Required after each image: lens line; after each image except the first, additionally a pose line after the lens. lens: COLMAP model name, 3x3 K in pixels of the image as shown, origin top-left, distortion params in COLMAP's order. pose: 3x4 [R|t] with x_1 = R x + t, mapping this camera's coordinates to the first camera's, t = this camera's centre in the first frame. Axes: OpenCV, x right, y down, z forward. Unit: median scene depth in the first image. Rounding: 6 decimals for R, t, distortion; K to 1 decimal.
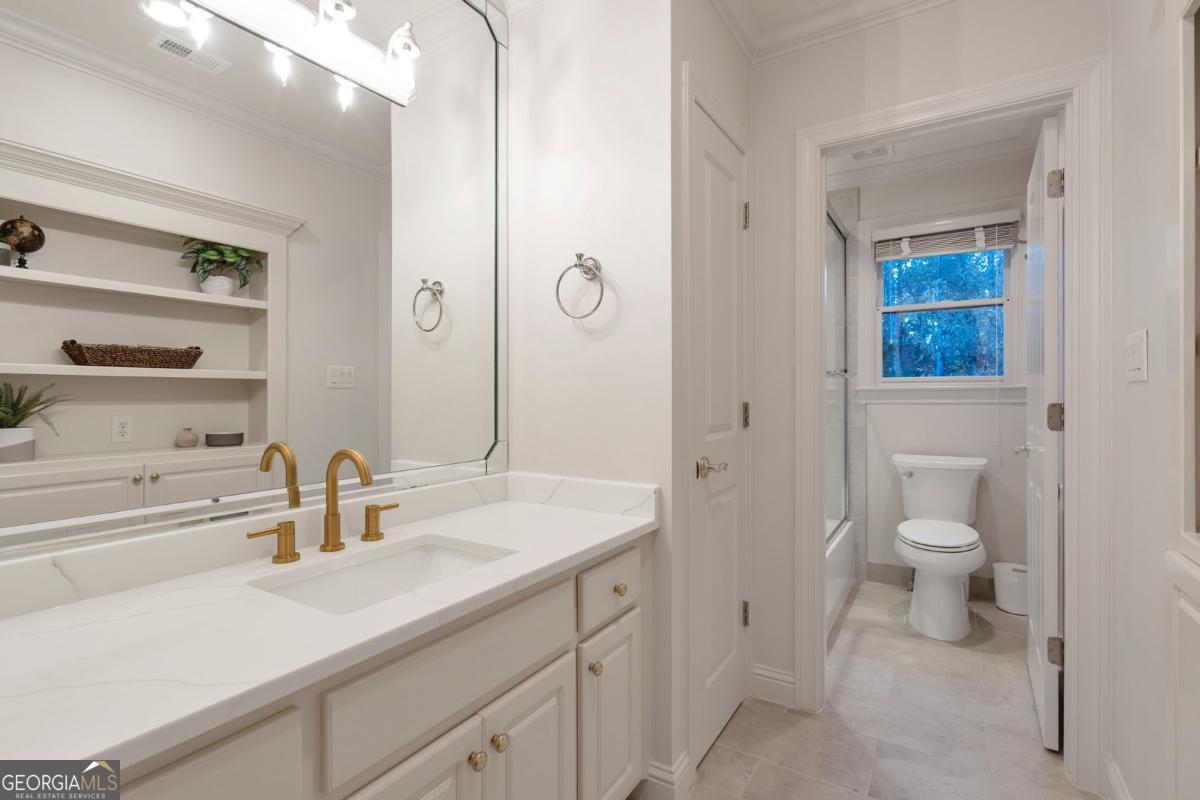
lens RADIAL K [[560.8, 0, 606.7], [0, 560.8, 400.8], [0, 0, 1]] dist [-0.000928, -0.000035]
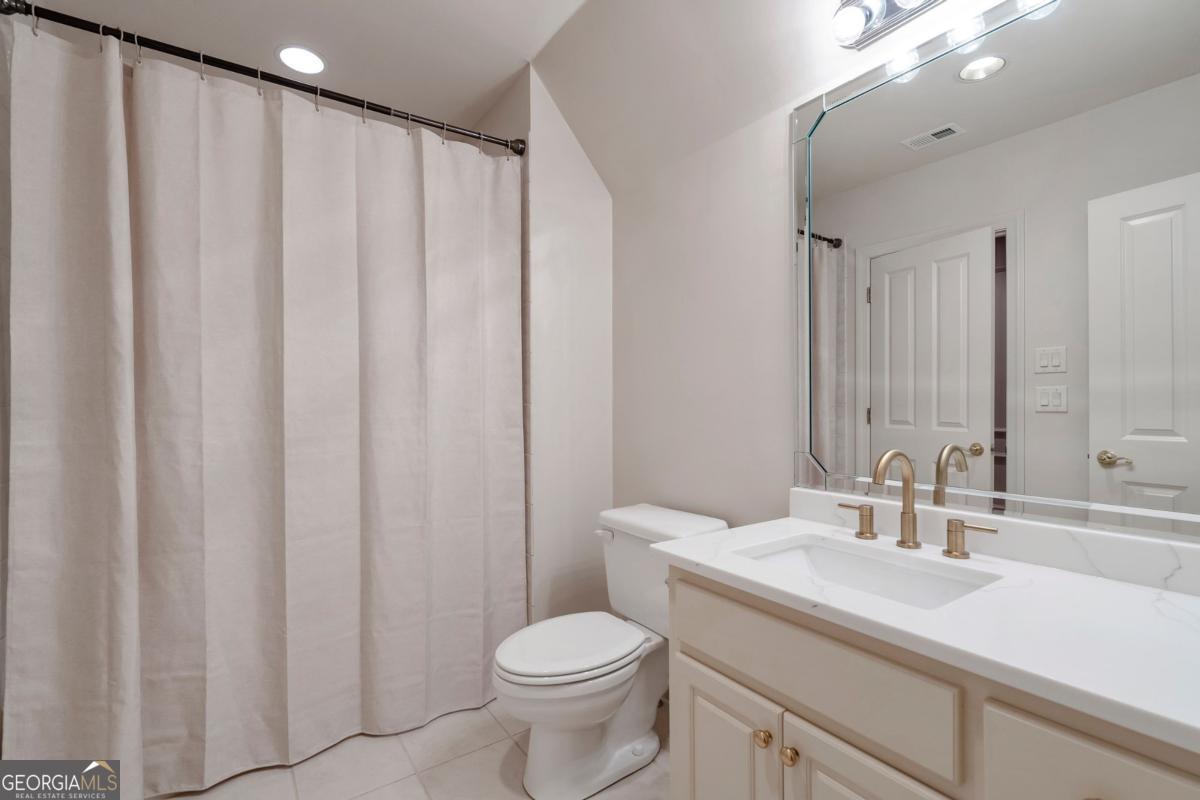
lens RADIAL K [[560.8, 0, 606.1], [0, 560.8, 396.4], [0, 0, 1]] dist [-0.000928, -0.000035]
pose [[-0.393484, 0.010708, -0.919269, 0.692253], [0.003143, 0.999942, 0.010302, -0.027764], [0.919326, 0.001165, -0.393495, 0.893025]]
